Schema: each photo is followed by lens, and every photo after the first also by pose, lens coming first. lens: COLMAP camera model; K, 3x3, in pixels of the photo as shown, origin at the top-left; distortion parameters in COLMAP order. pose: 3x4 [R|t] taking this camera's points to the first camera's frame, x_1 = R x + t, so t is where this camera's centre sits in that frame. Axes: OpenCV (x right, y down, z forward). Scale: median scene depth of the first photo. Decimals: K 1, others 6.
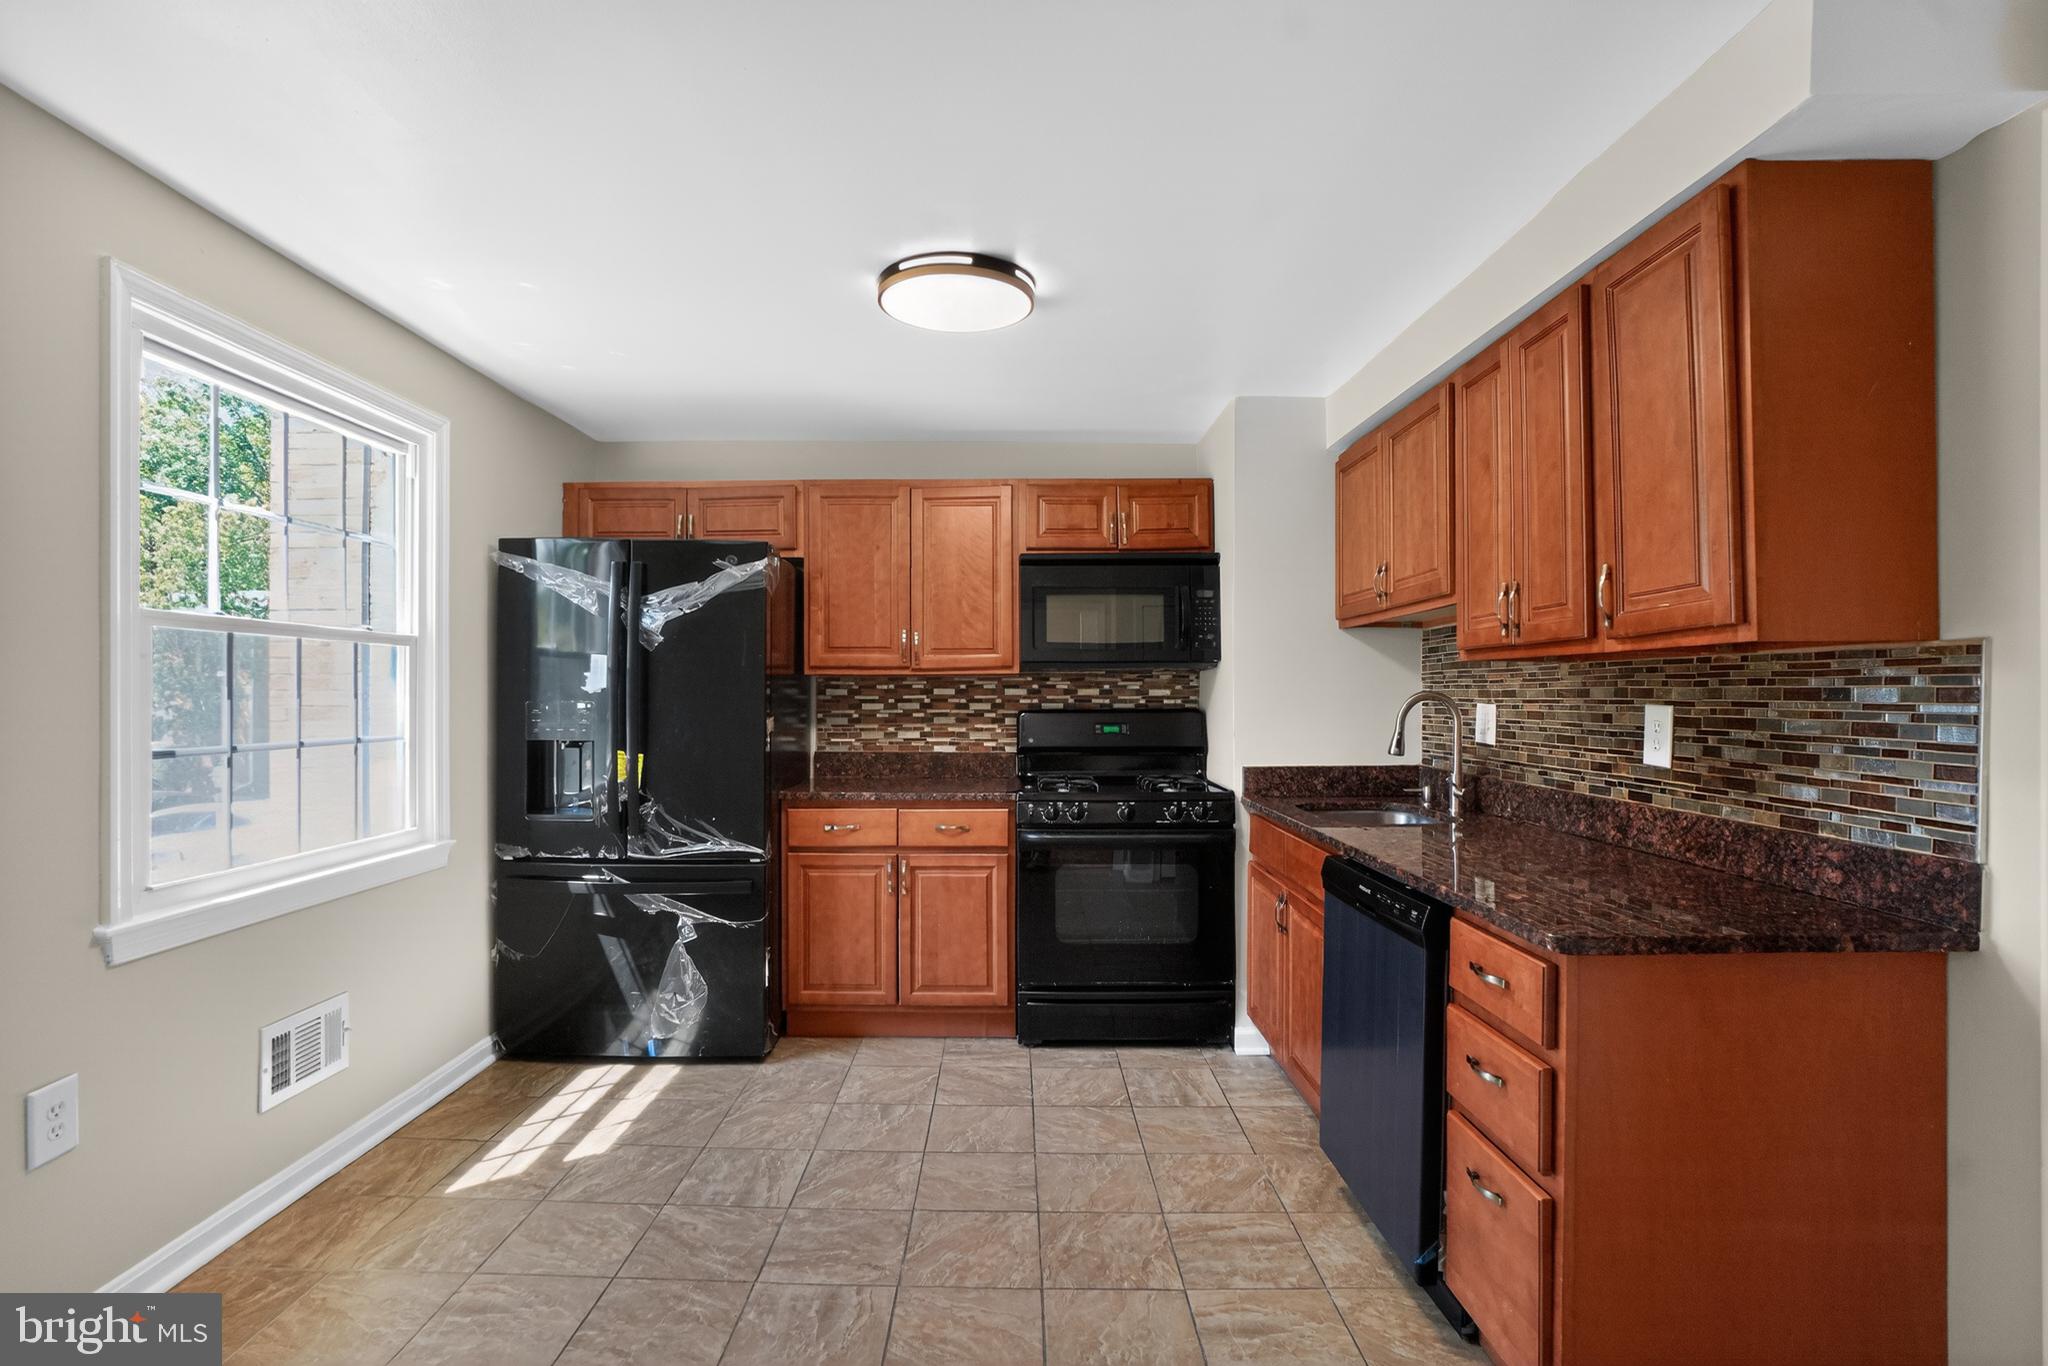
lens RADIAL K [[1007.2, 0, 1019.4], [0, 1007.2, 683.5], [0, 0, 1]] dist [-0.031551, 0.011691]
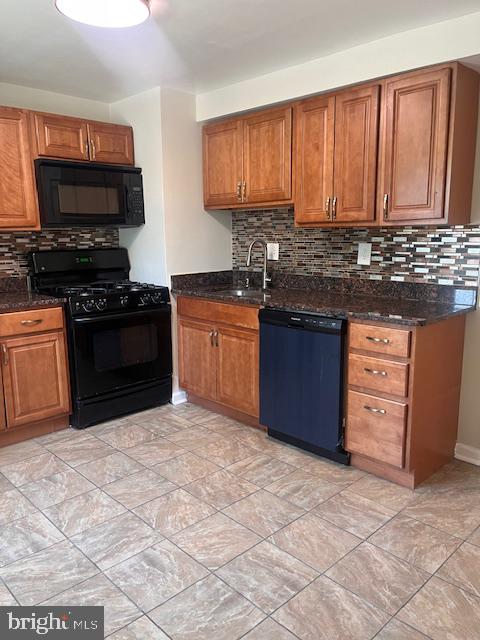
lens RADIAL K [[499.9, 0, 248.3], [0, 499.9, 313.3], [0, 0, 1]] dist [0.074166, -0.041998]
pose [[0.713996, -0.125521, 0.688807, -0.411981], [0.005579, 0.984787, 0.173675, -0.021645], [-0.700128, -0.120161, 0.703834, 0.125078]]
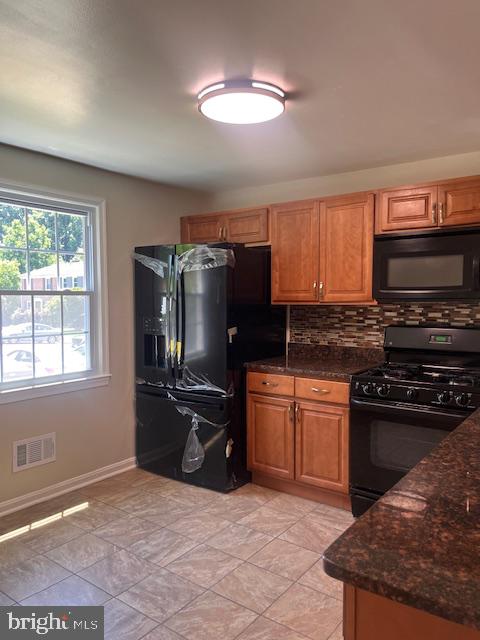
lens RADIAL K [[499.9, 0, 240.0], [0, 499.9, 323.3], [0, 0, 1]] dist [0.074166, -0.041998]
pose [[0.797096, 0.031660, -0.603022, 0.373762], [0.007177, 0.998057, 0.061887, -0.037326], [0.603810, -0.053657, 0.795320, 0.196297]]
